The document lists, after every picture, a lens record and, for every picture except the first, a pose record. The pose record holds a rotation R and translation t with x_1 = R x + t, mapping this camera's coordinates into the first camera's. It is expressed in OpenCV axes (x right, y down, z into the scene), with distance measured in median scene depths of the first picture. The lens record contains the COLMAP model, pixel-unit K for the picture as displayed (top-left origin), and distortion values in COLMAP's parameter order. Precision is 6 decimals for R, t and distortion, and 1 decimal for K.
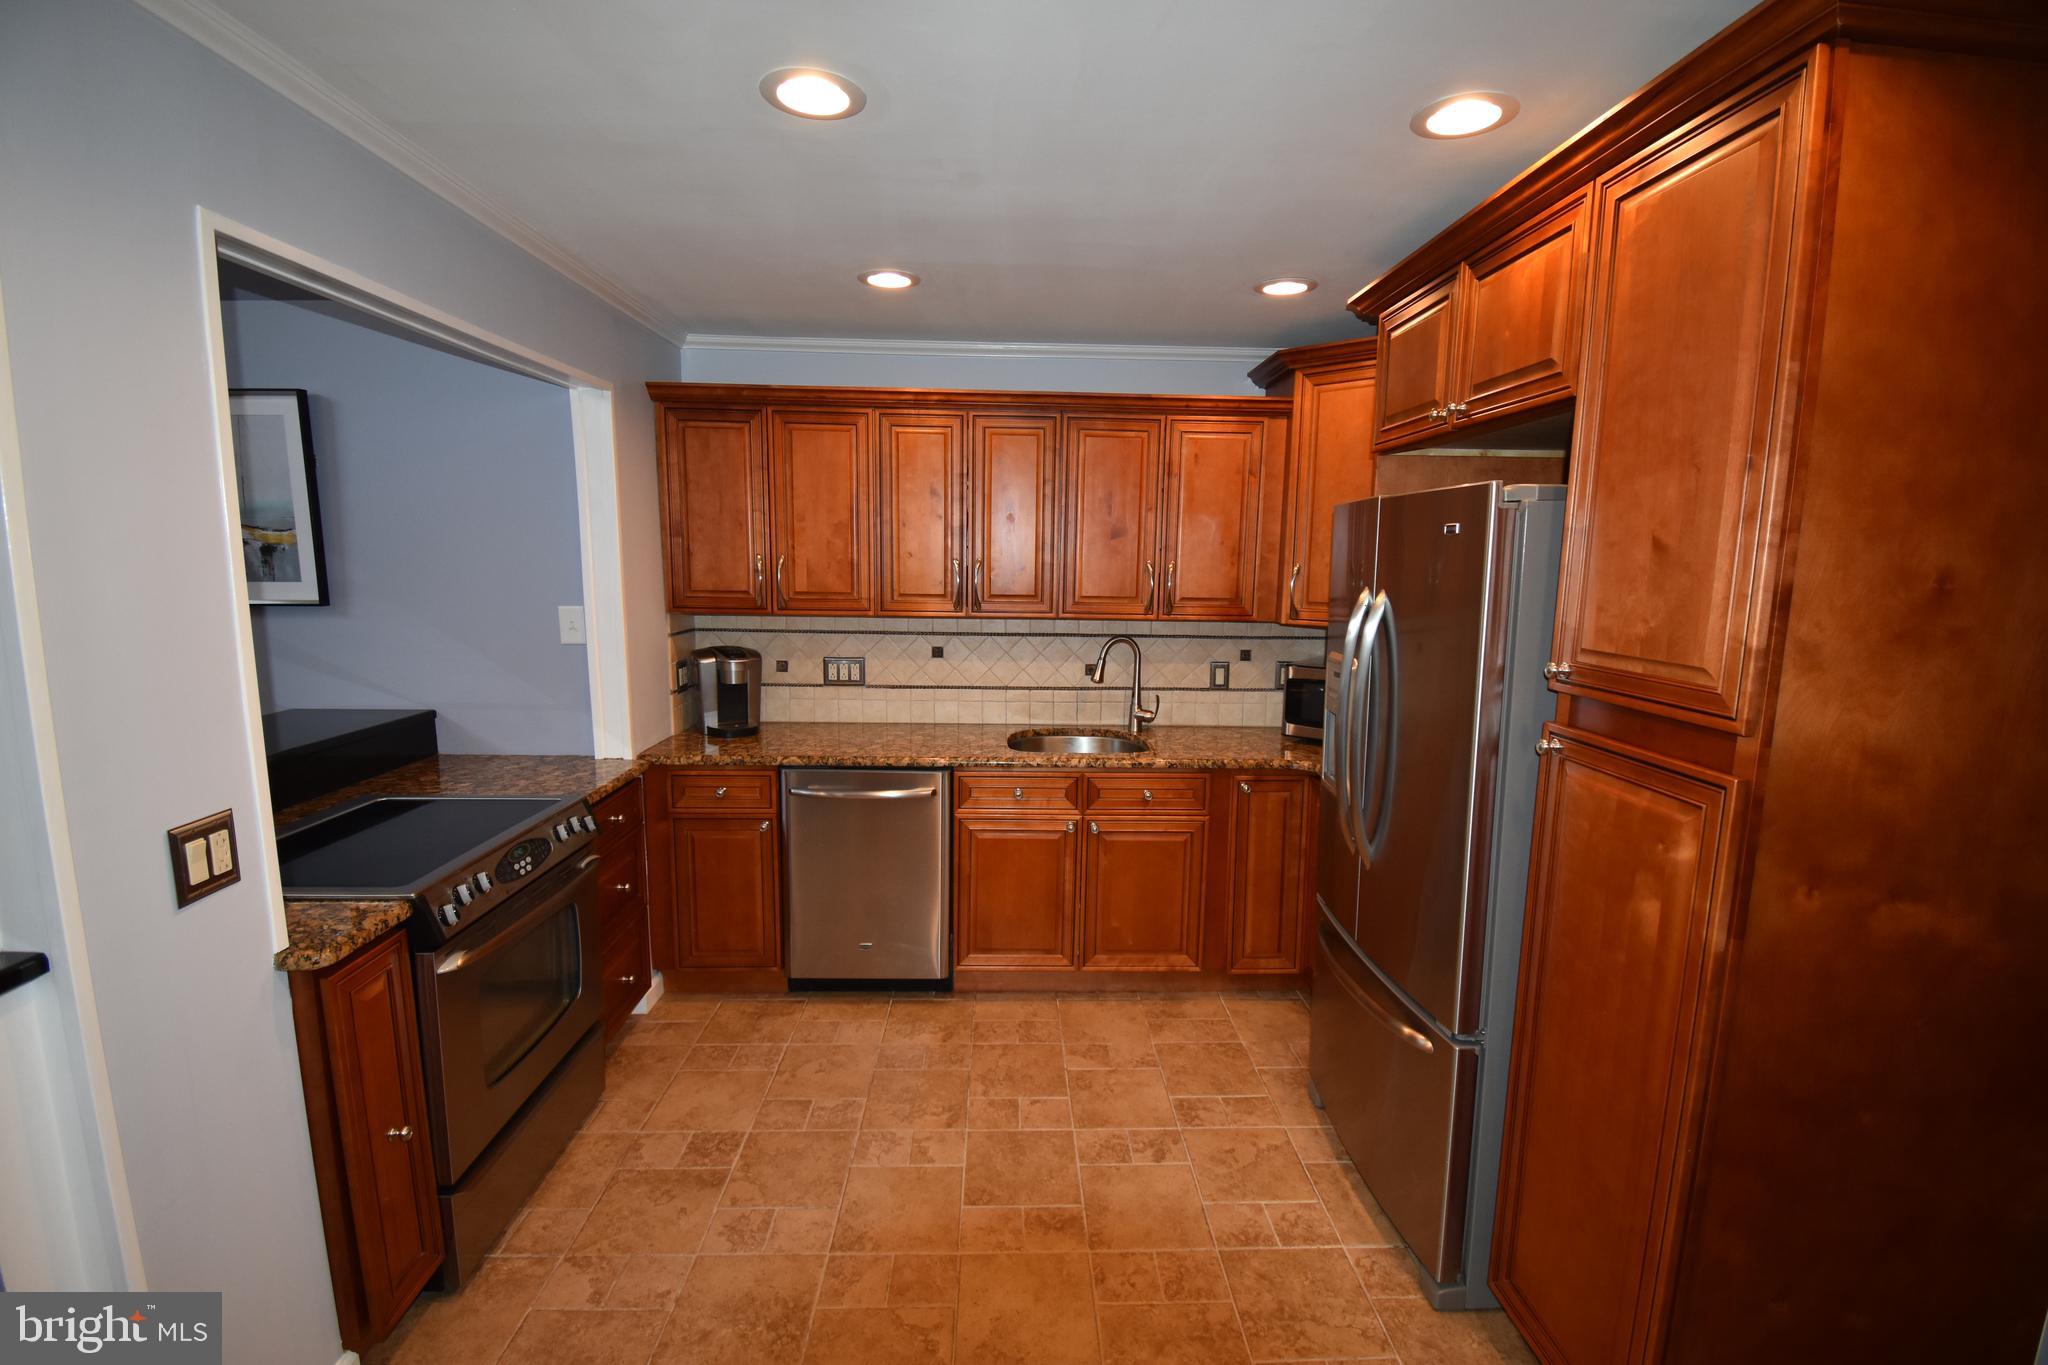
lens RADIAL K [[905.6, 0, 1040.4], [0, 905.6, 686.9], [0, 0, 1]] dist [0.021846, -0.028112]
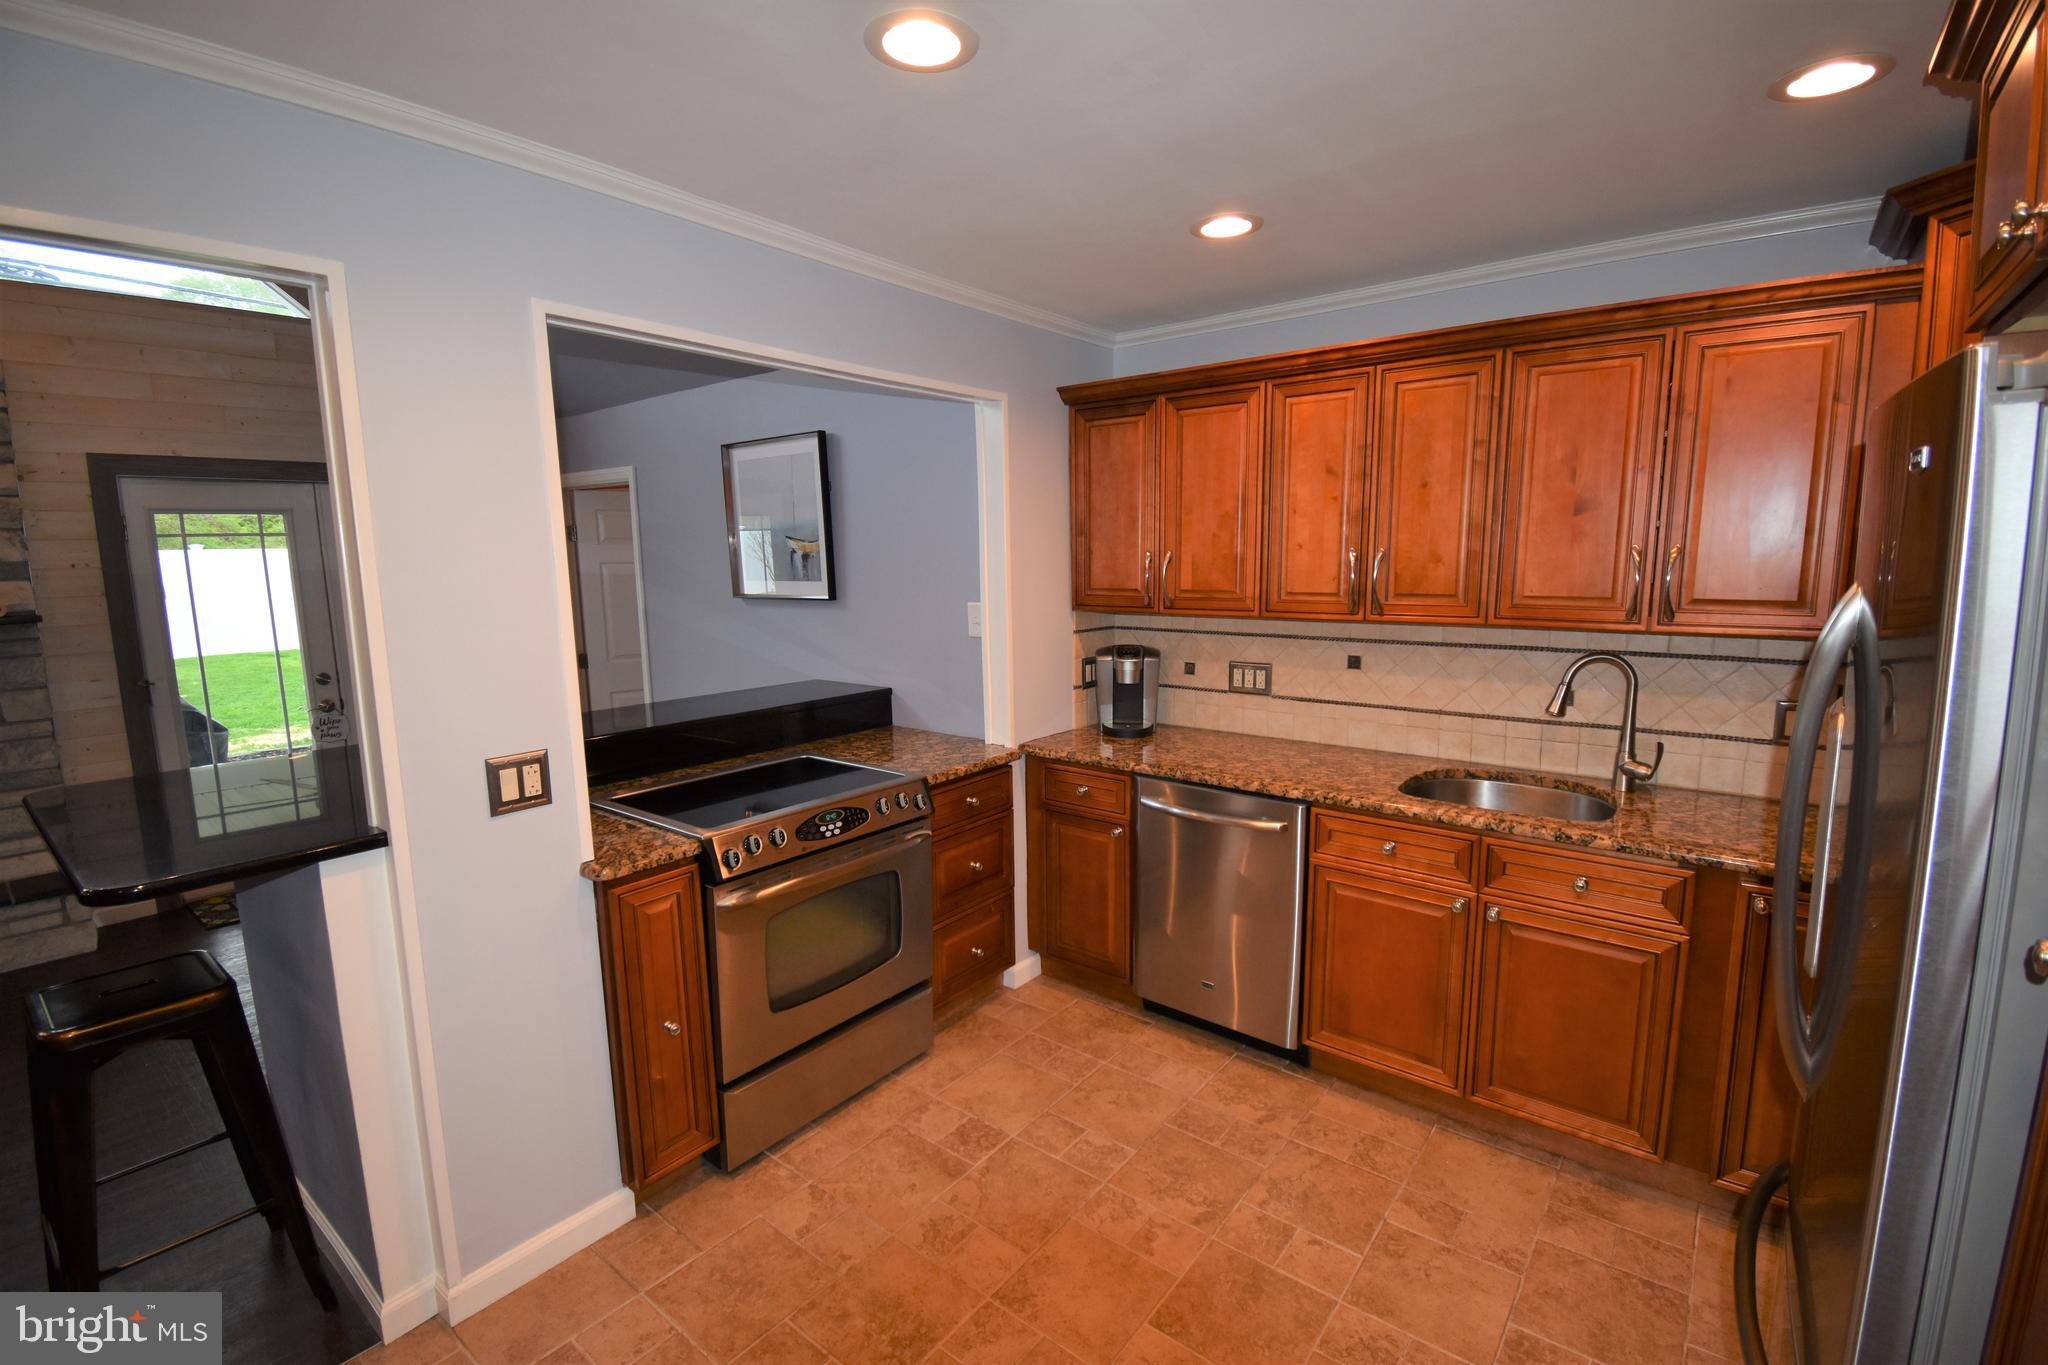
lens RADIAL K [[905.6, 0, 1040.4], [0, 905.6, 686.9], [0, 0, 1]] dist [0.021846, -0.028112]
pose [[0.762020, 0.070211, -0.643736, 0.232905], [-0.069984, 0.997211, 0.025921, -0.019236], [0.643761, 0.025298, 0.764808, 0.194517]]
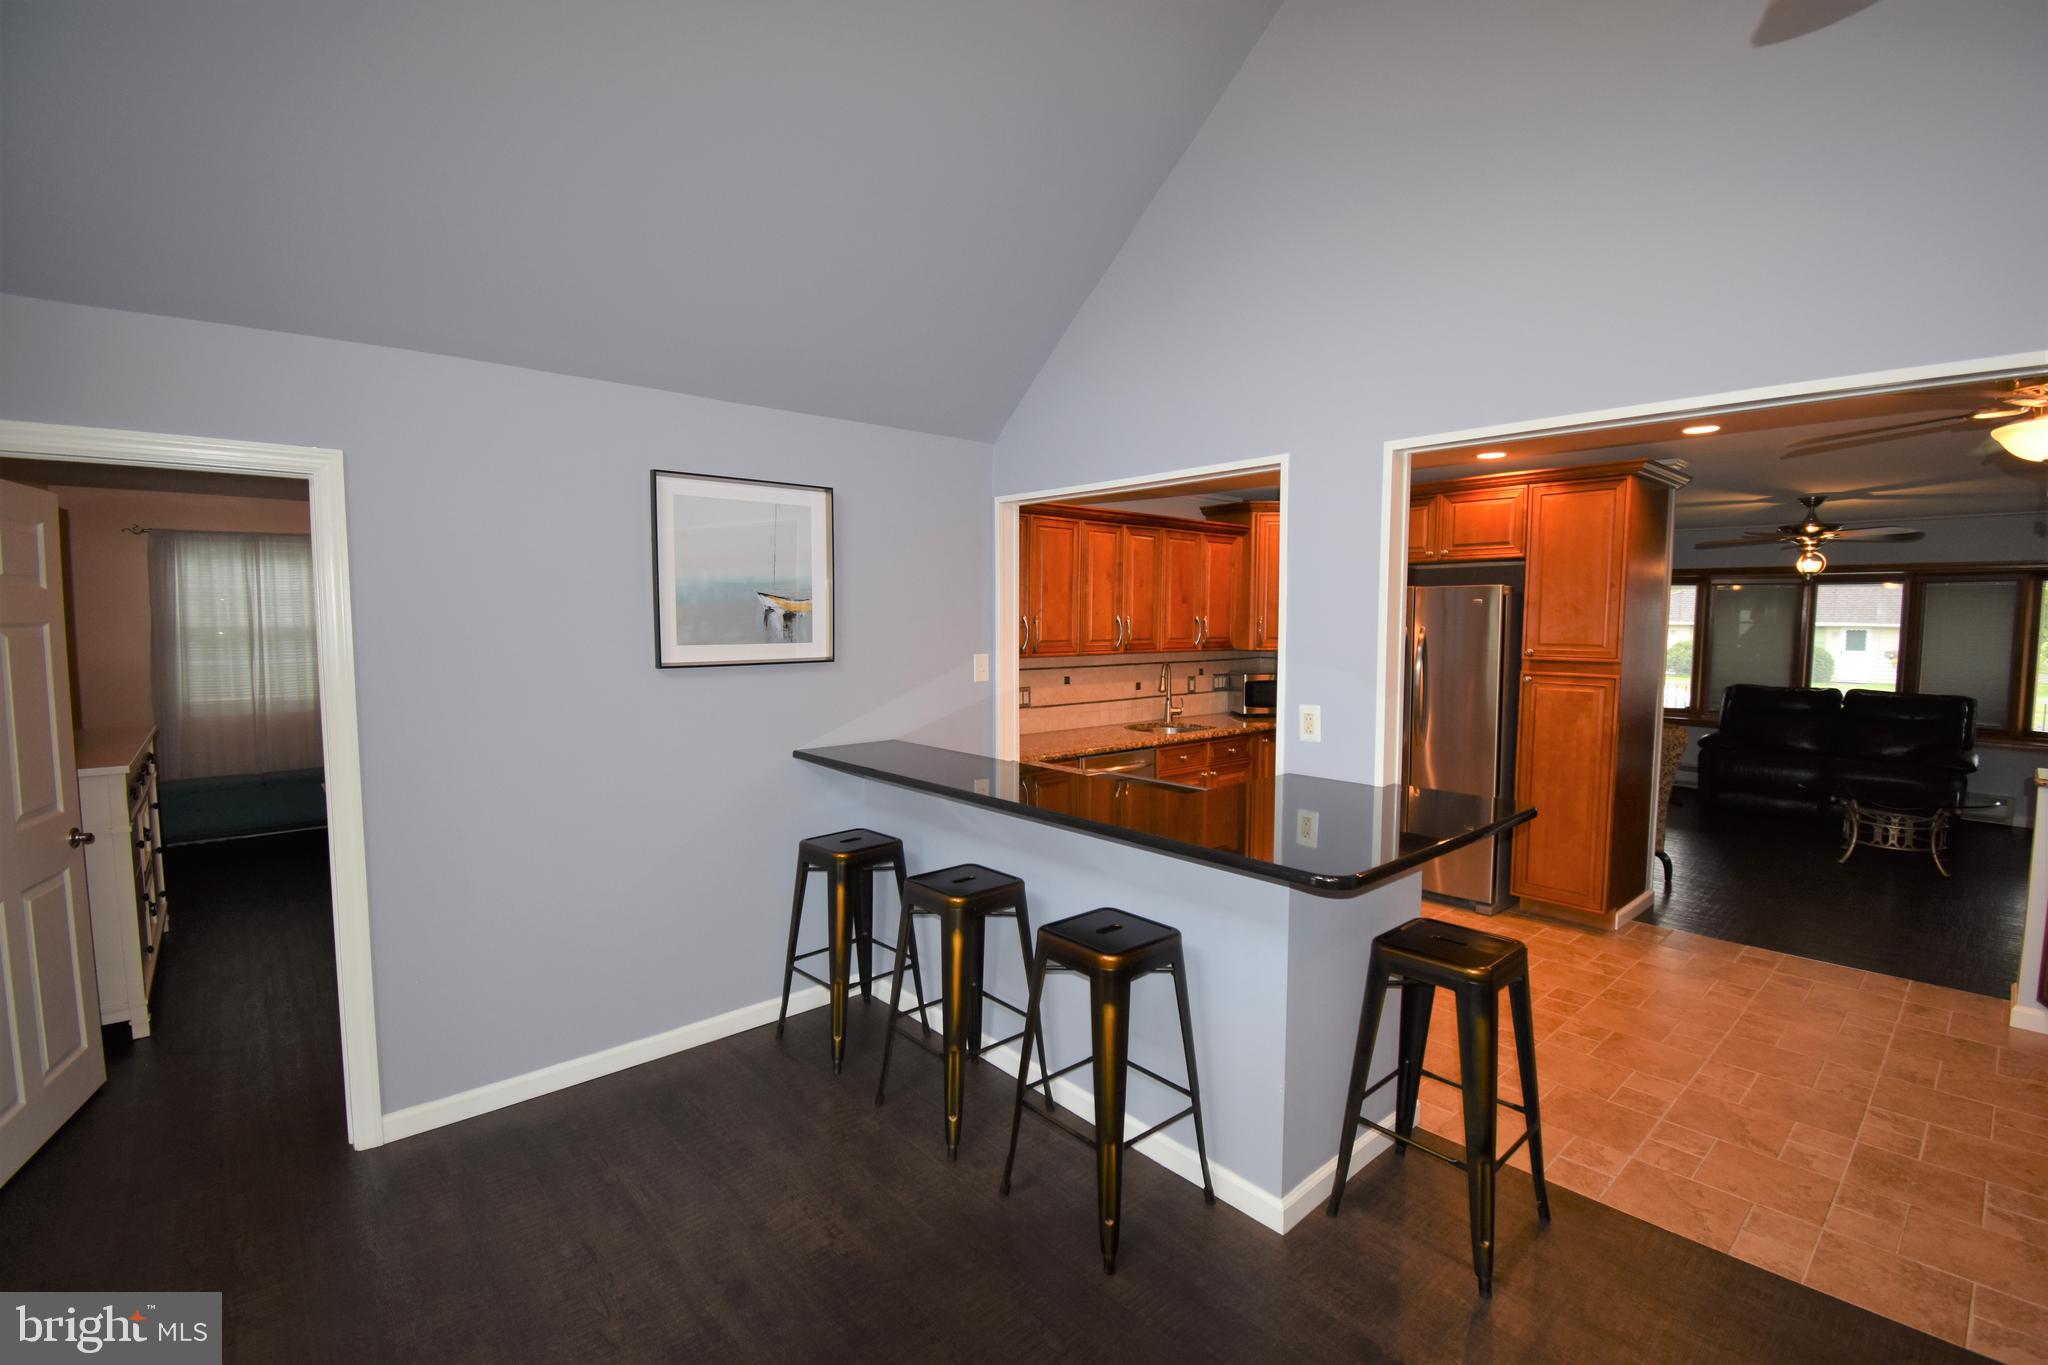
lens RADIAL K [[905.6, 0, 1040.4], [0, 905.6, 686.9], [0, 0, 1]] dist [0.021846, -0.028112]
pose [[0.771185, -0.063302, 0.633455, -1.202440], [0.101218, 0.994579, -0.023835, 0.002812], [-0.628512, 0.082498, 0.773412, -0.109923]]
